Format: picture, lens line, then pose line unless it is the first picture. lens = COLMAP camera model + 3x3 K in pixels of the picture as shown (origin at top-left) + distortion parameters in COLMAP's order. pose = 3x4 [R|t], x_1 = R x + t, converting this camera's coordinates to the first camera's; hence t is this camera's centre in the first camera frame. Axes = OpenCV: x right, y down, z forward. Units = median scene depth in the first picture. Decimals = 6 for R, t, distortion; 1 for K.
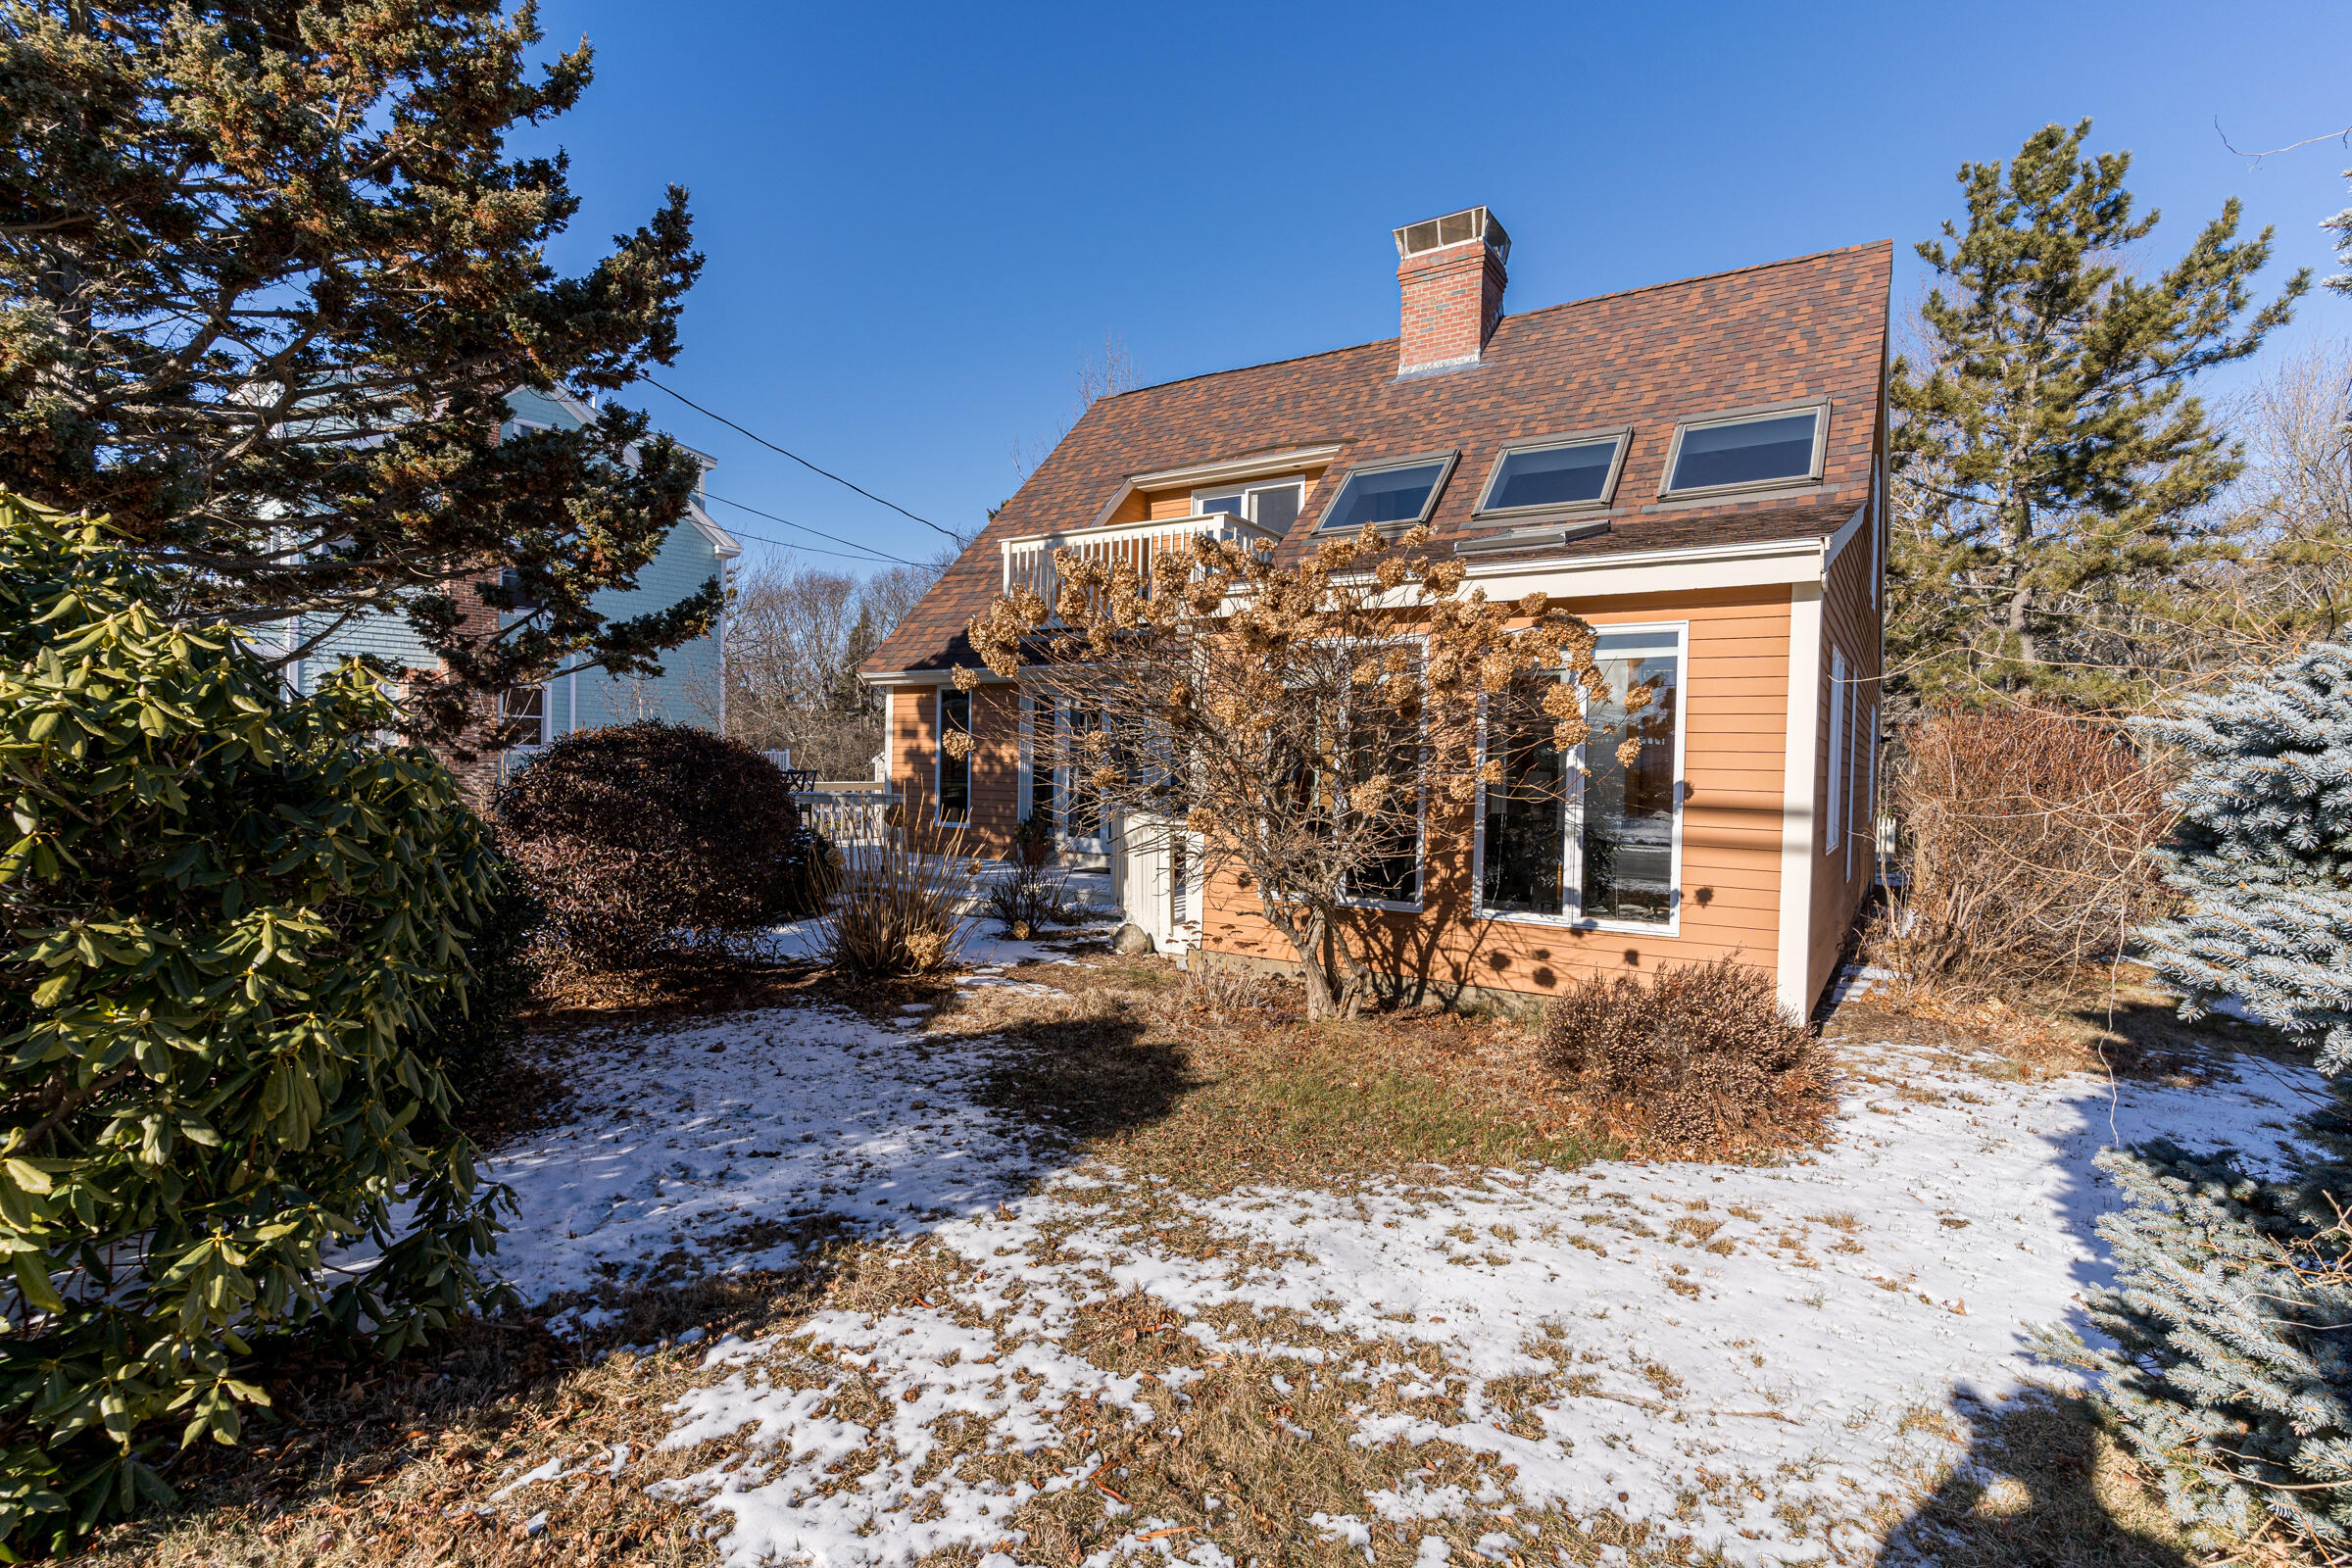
lens RADIAL K [[1119.2, 0, 1173.2], [0, 1119.2, 782.4], [0, 0, 1]] dist [-0.003179, -0.000060]
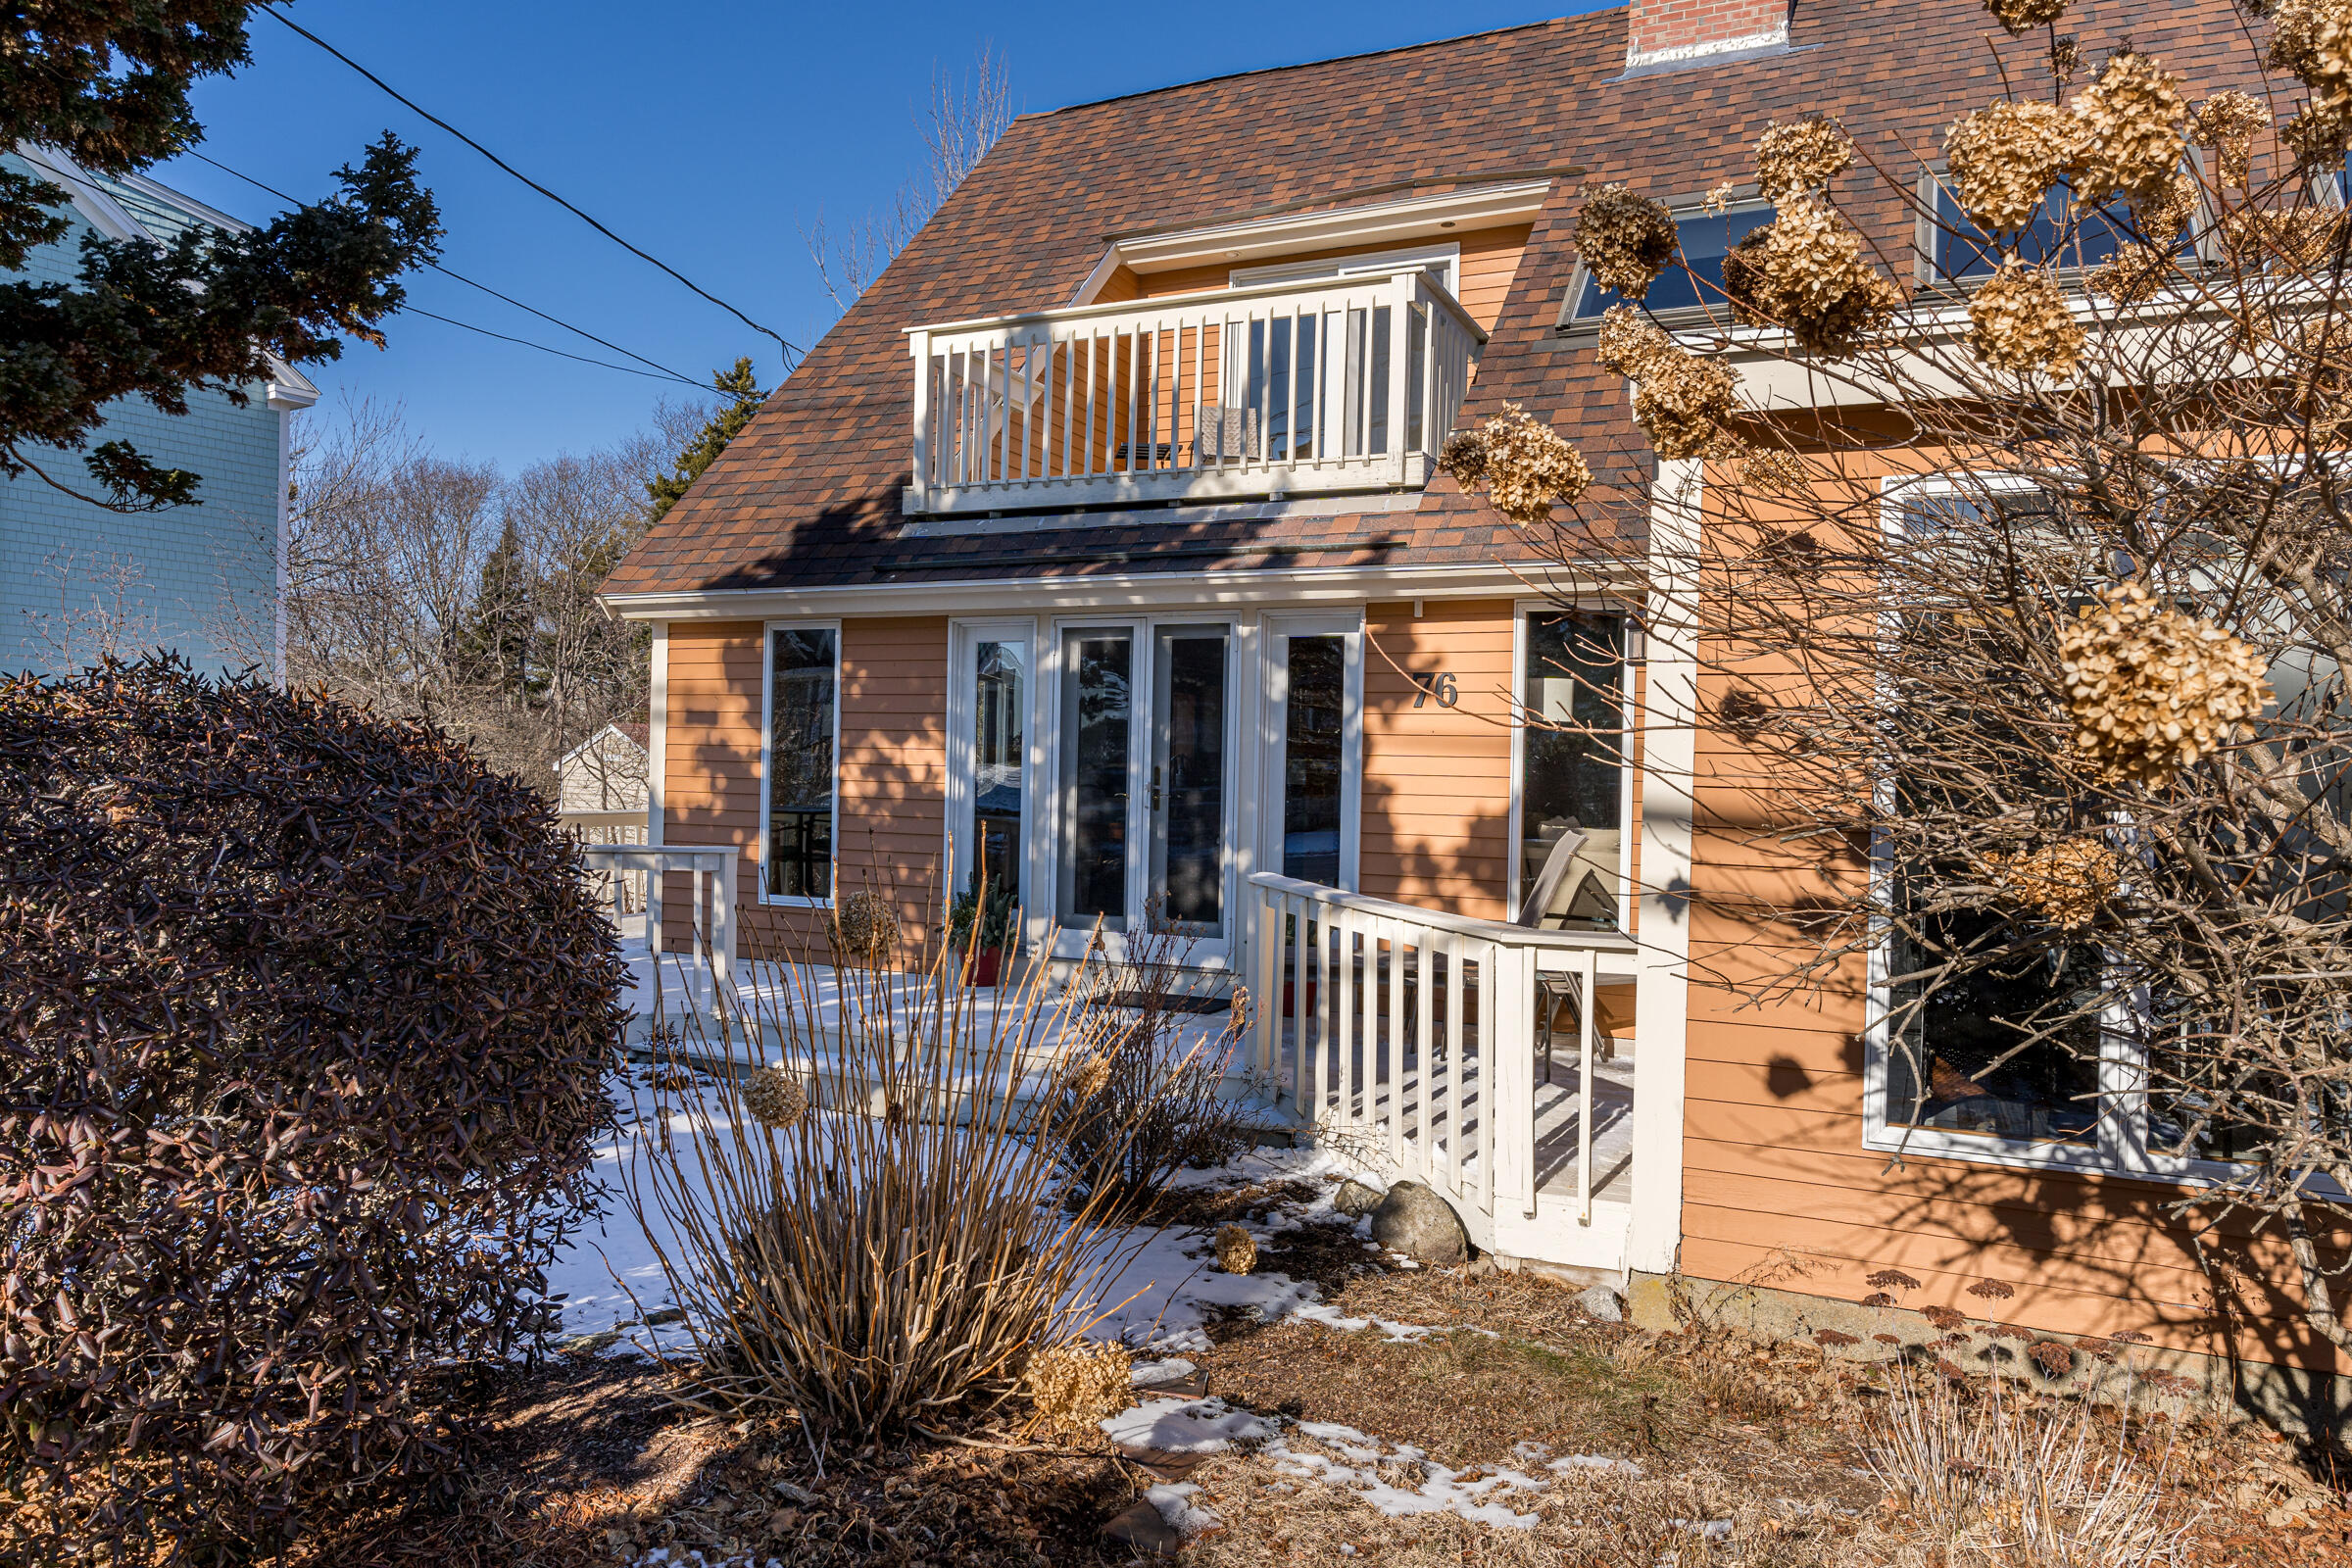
lens RADIAL K [[1602.9, 0, 1178.4], [0, 1602.9, 779.7], [0, 0, 1]] dist [-0.002516, -0.002364]
pose [[0.990540, 0.002104, 0.137207, -0.125137], [-0.000744, 0.999950, -0.009963, -0.009164], [-0.137221, 0.009767, 0.990492, 0.266010]]
